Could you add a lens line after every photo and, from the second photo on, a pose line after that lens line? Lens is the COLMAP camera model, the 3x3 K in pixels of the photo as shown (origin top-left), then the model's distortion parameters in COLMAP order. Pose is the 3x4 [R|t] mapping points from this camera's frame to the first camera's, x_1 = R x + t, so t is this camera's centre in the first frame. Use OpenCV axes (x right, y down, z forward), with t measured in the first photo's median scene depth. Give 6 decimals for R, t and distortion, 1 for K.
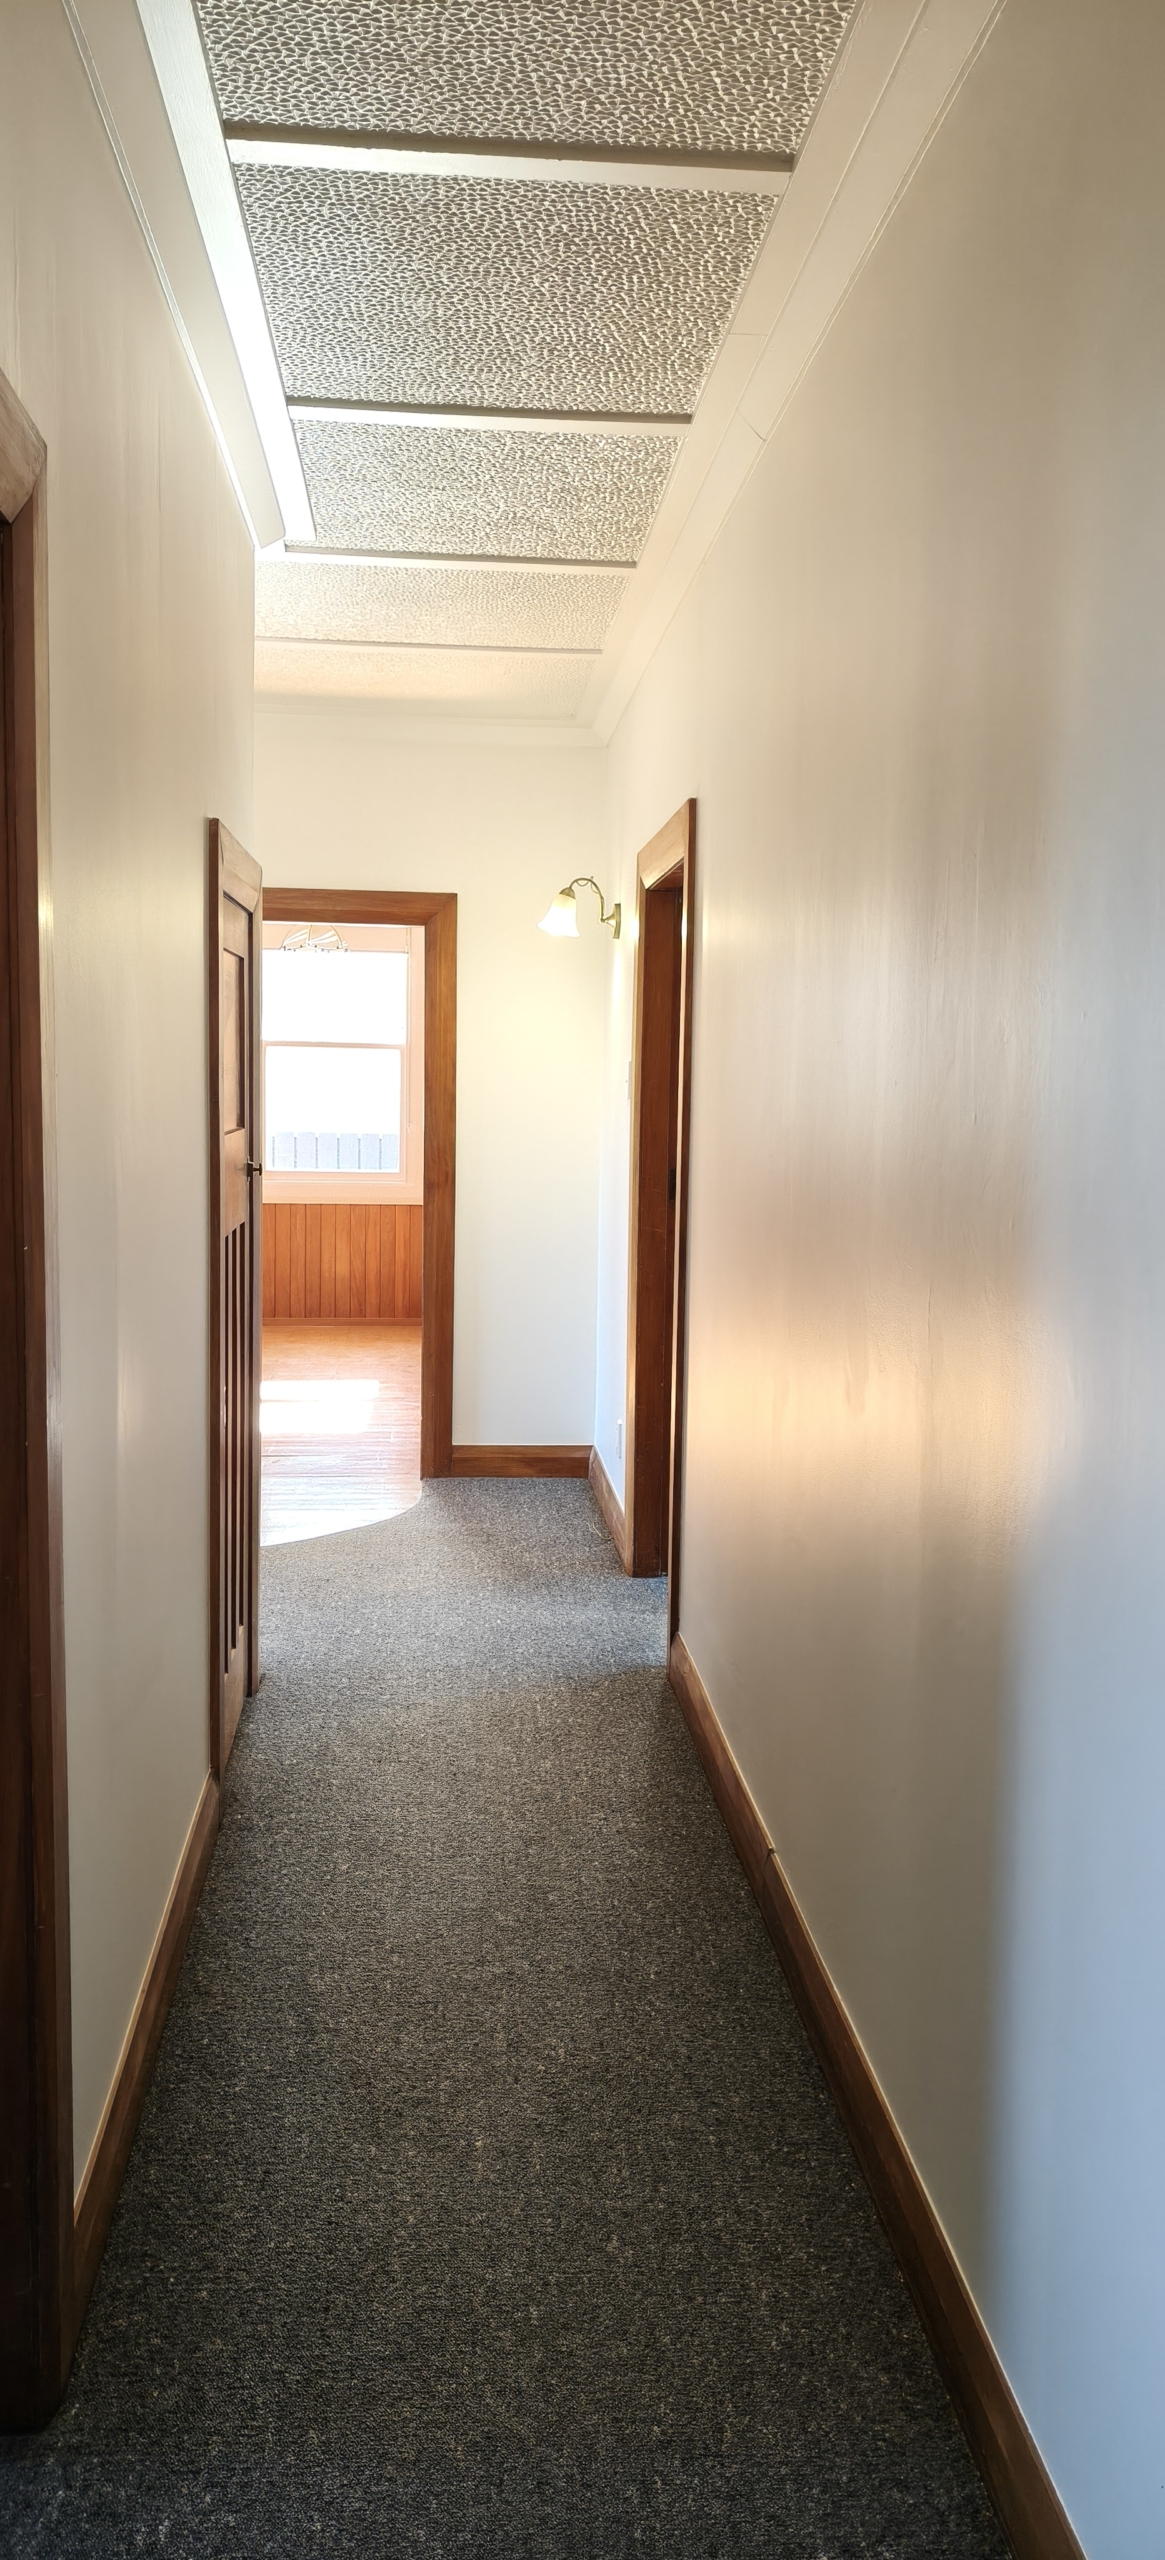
lens RADIAL K [[1791.7, 0, 582.5], [0, 1791.7, 1280.0], [0, 0, 1]] dist [0.037523, -0.000456]
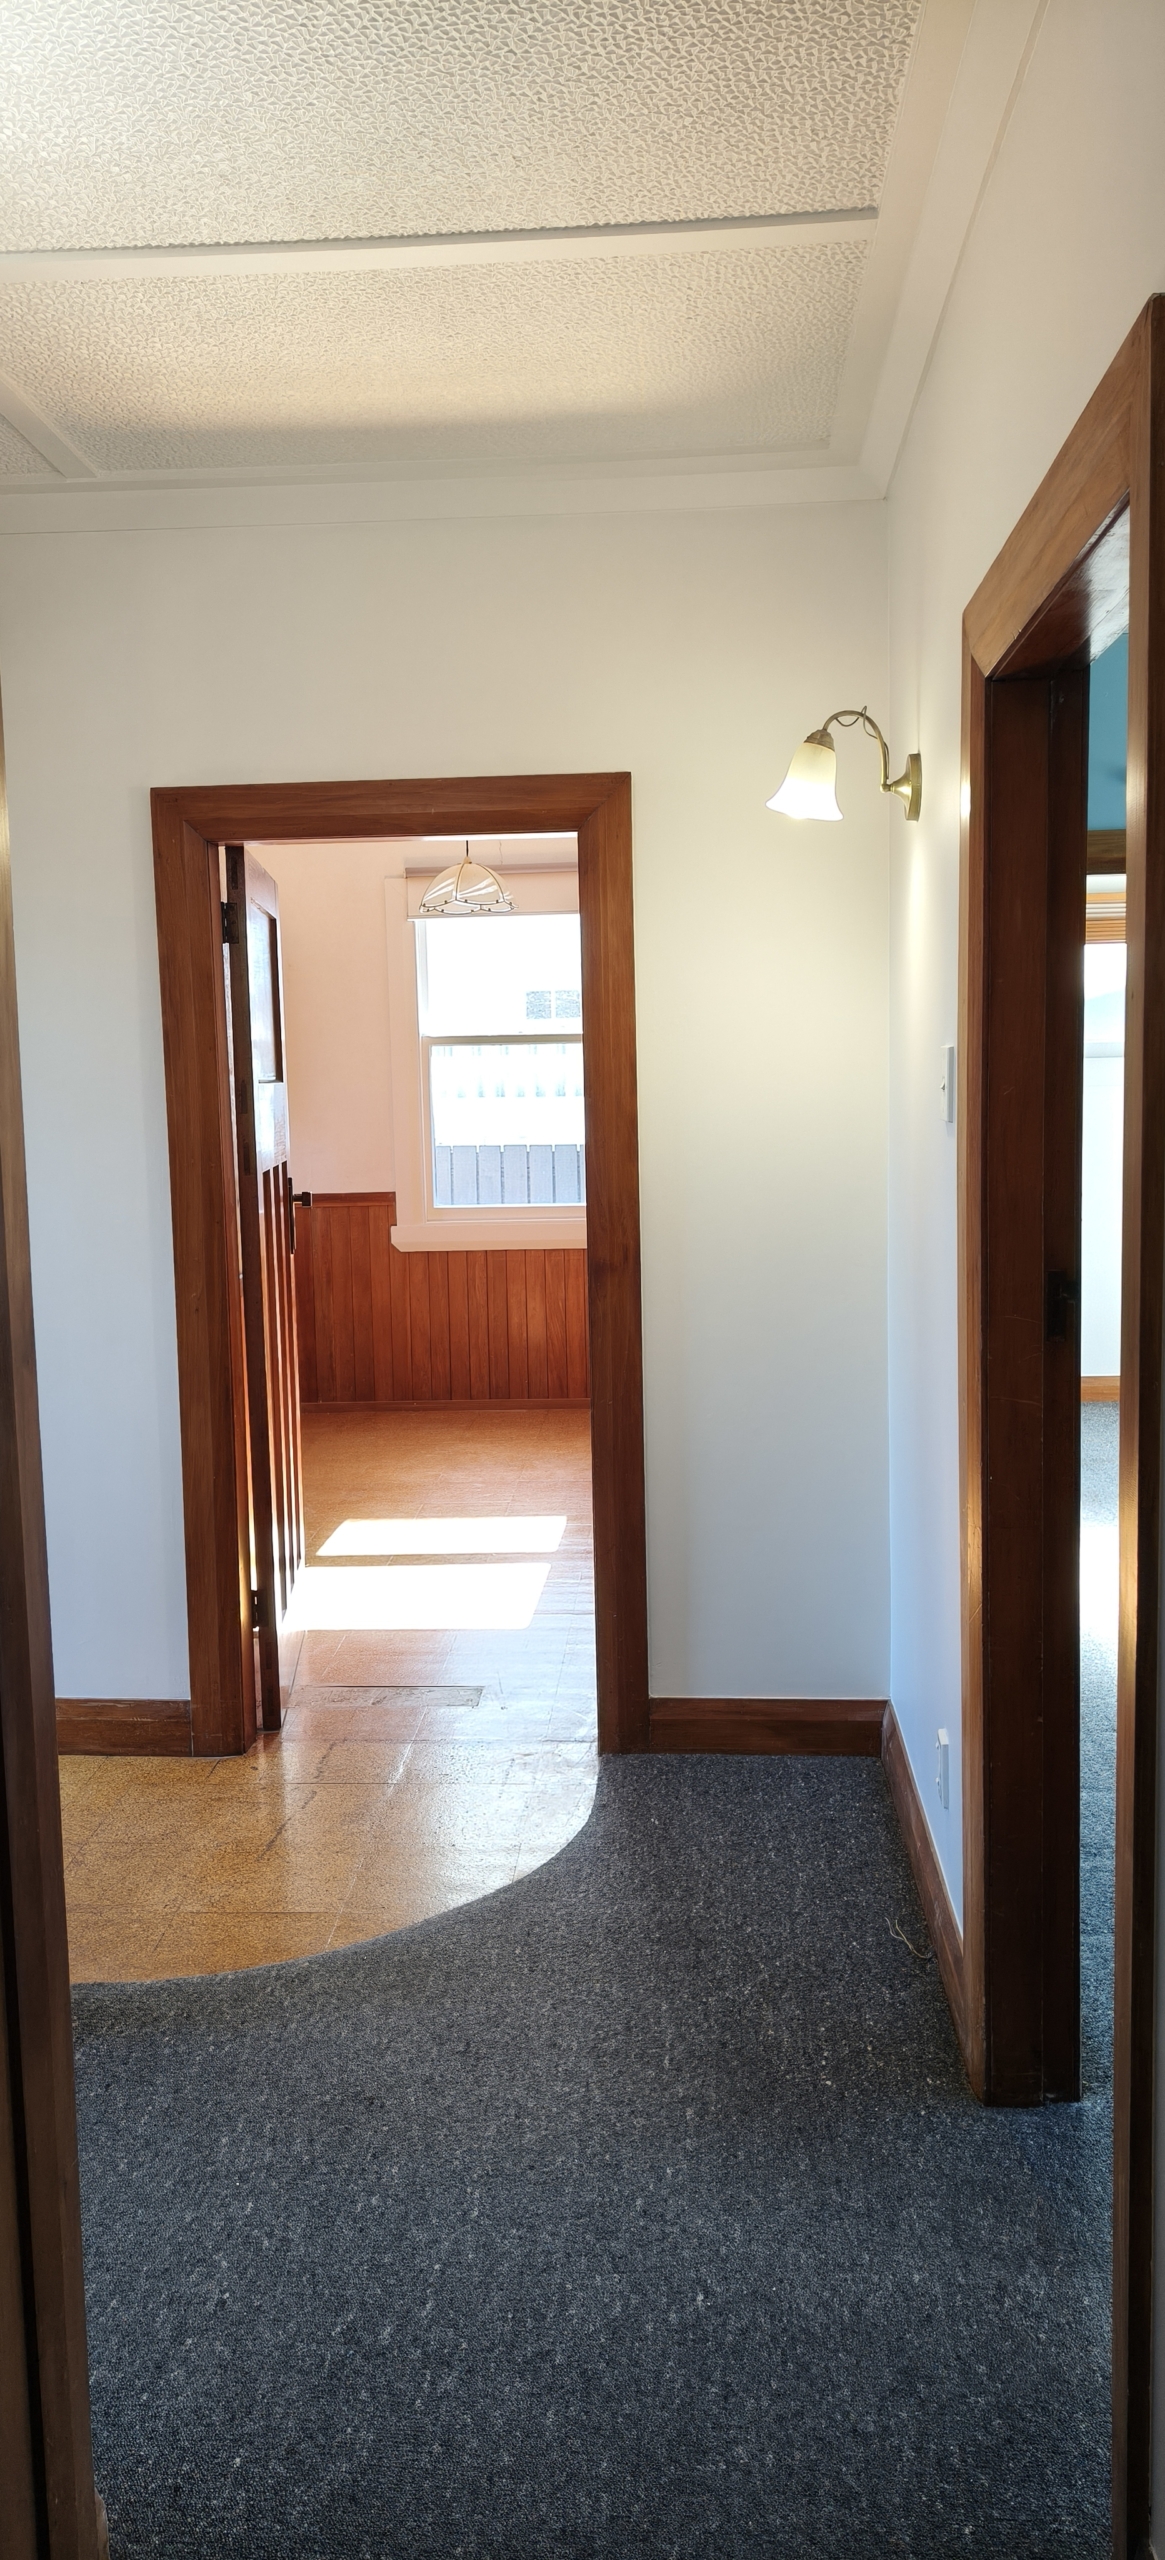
lens RADIAL K [[1791.7, 0, 582.5], [0, 1791.7, 1280.0], [0, 0, 1]] dist [0.037523, -0.000456]
pose [[0.988260, -0.022917, -0.151054, -0.000805], [0.024094, 0.999692, 0.005963, -0.054363], [0.150871, -0.009533, 0.988507, 0.422893]]
